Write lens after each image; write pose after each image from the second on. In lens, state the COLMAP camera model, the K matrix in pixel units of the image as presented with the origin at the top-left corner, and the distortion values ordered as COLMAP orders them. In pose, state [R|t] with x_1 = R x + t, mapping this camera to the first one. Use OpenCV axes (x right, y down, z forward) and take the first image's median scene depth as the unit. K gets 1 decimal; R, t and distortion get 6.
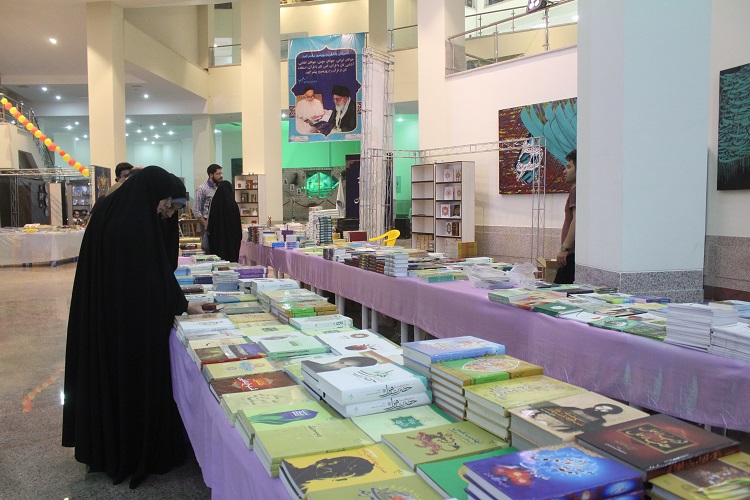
lens RADIAL K [[619.2, 0, 375.0], [0, 619.2, 250.0], [0, 0, 1]] dist [0.002431, 0.003477]
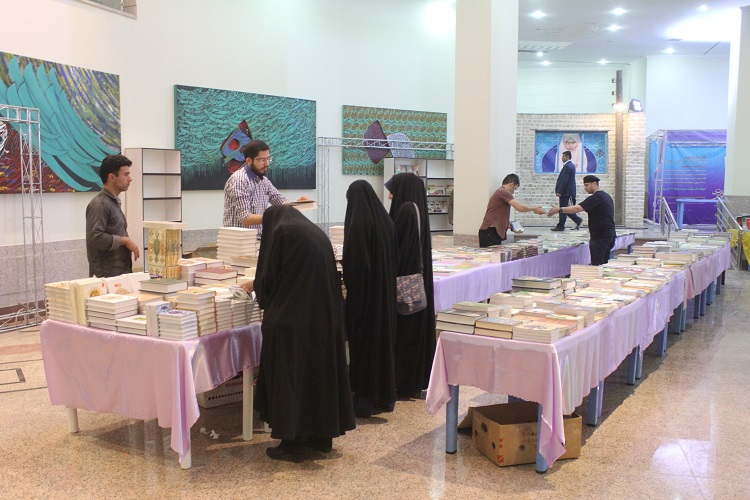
lens RADIAL K [[736.9, 0, 375.0], [0, 736.9, 250.0], [0, 0, 1]] dist [-0.082097, 0.011280]
pose [[-0.577115, -0.078034, 0.812926, -0.749238], [0.056545, 0.989217, 0.135099, -0.150584], [-0.814703, 0.123935, -0.566480, 1.493444]]
